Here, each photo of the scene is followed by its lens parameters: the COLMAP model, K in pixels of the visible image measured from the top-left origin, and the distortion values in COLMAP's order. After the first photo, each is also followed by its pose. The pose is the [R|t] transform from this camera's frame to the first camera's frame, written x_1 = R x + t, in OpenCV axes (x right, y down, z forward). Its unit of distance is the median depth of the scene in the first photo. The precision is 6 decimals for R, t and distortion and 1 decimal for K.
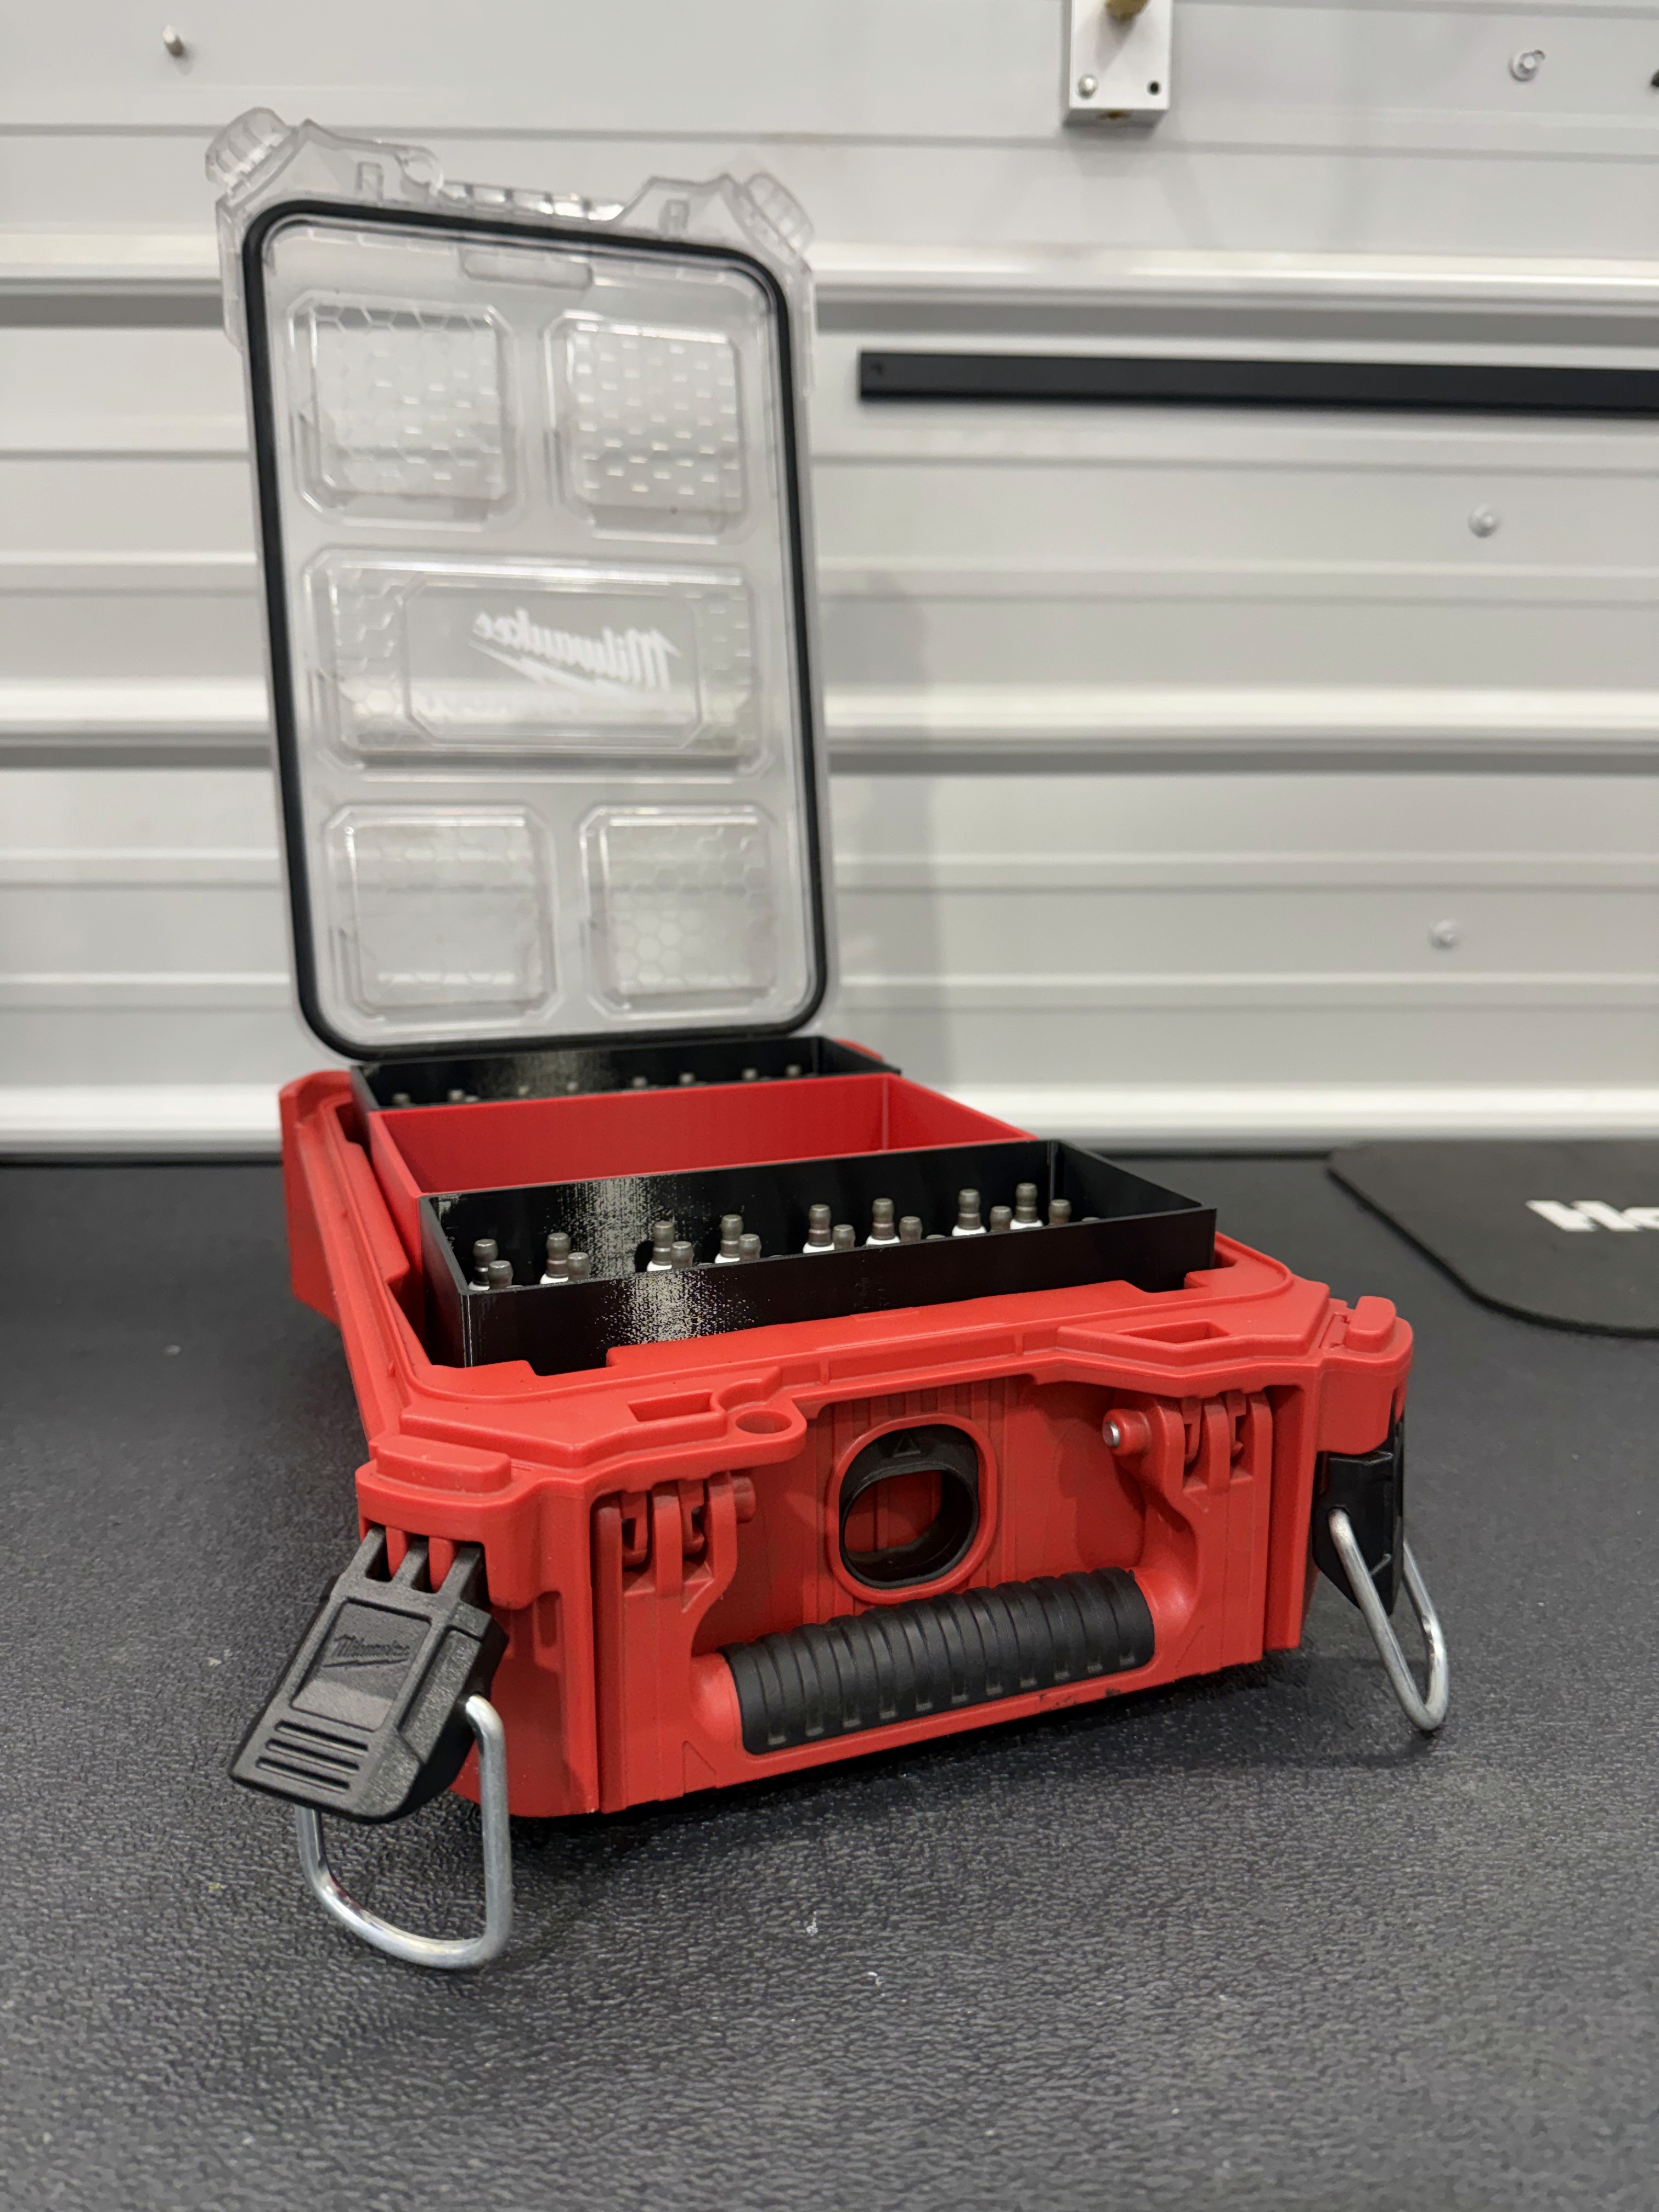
lens RADIAL K [[1631.7, 0, 837.5], [0, 1631.7, 1057.3], [0, 0, 1]] dist [-0.013008, -0.023255]
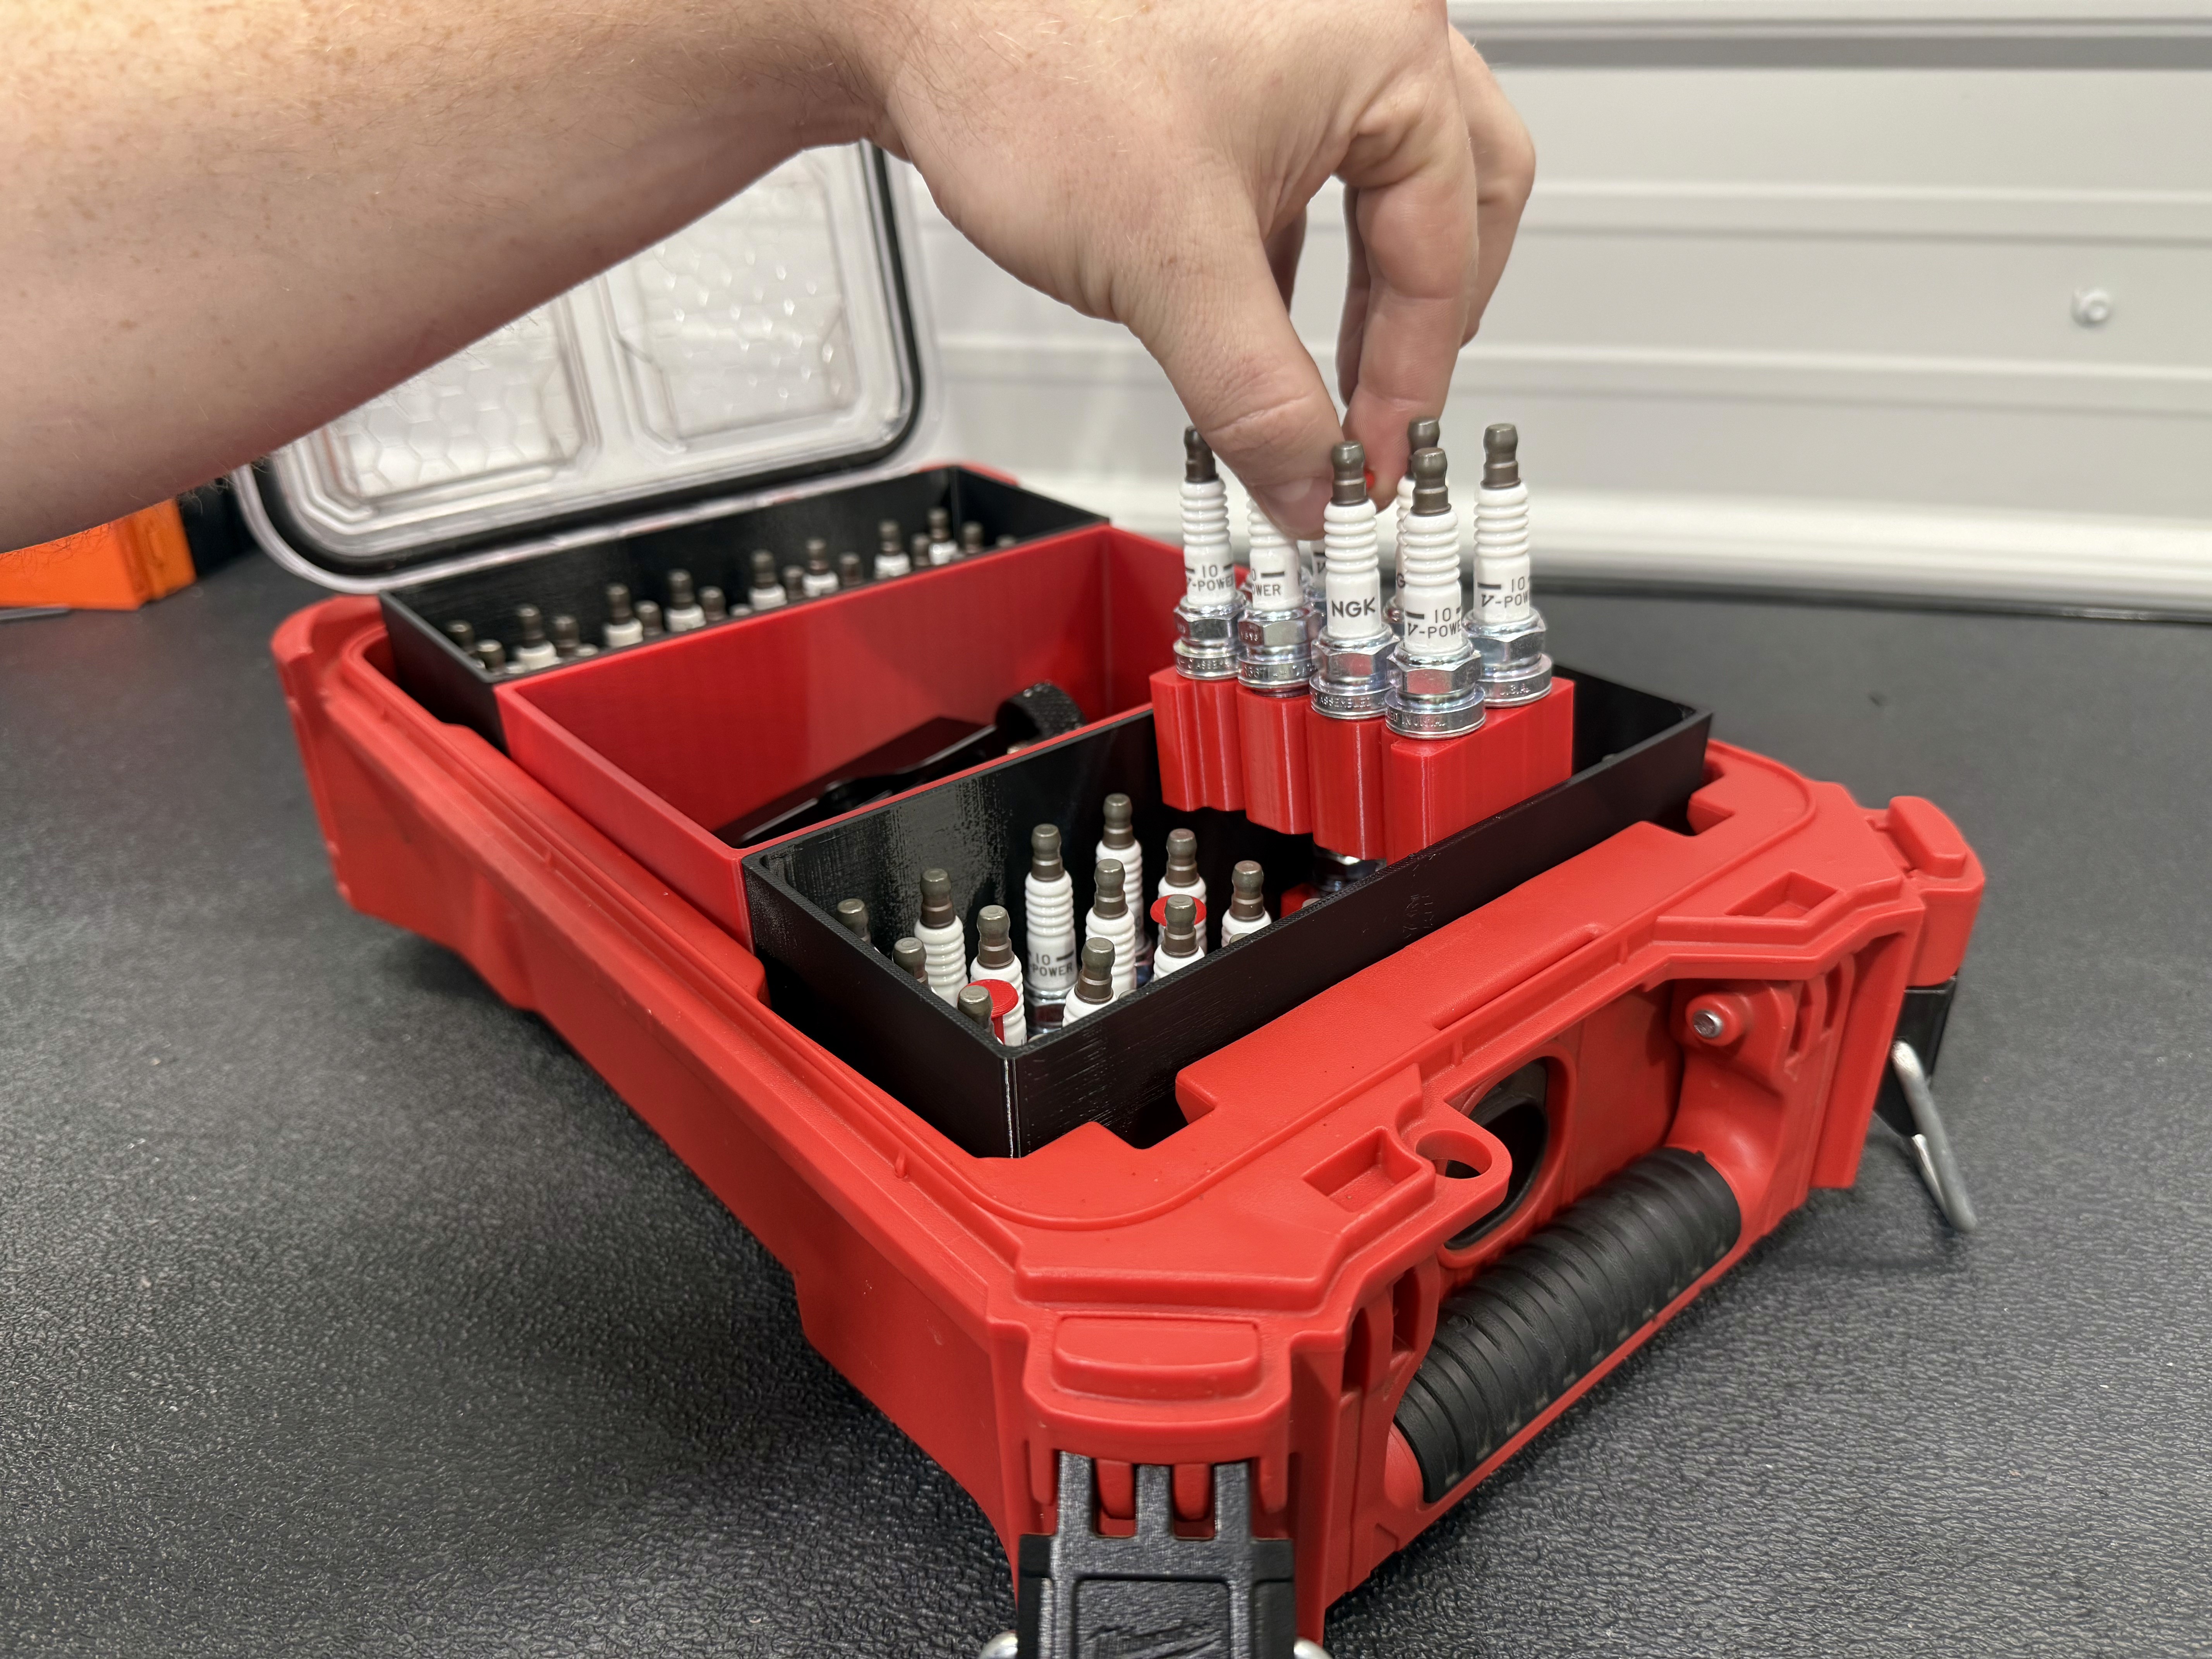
lens RADIAL K [[1631.7, 0, 1122.9], [0, 1631.7, 813.5], [0, 0, 1]] dist [-0.013008, -0.023255]
pose [[0.942312, -0.168995, 0.288945, -0.349491], [0.079098, 0.951172, 0.298355, -0.151328], [-0.325257, -0.258289, 0.909667, 0.357919]]
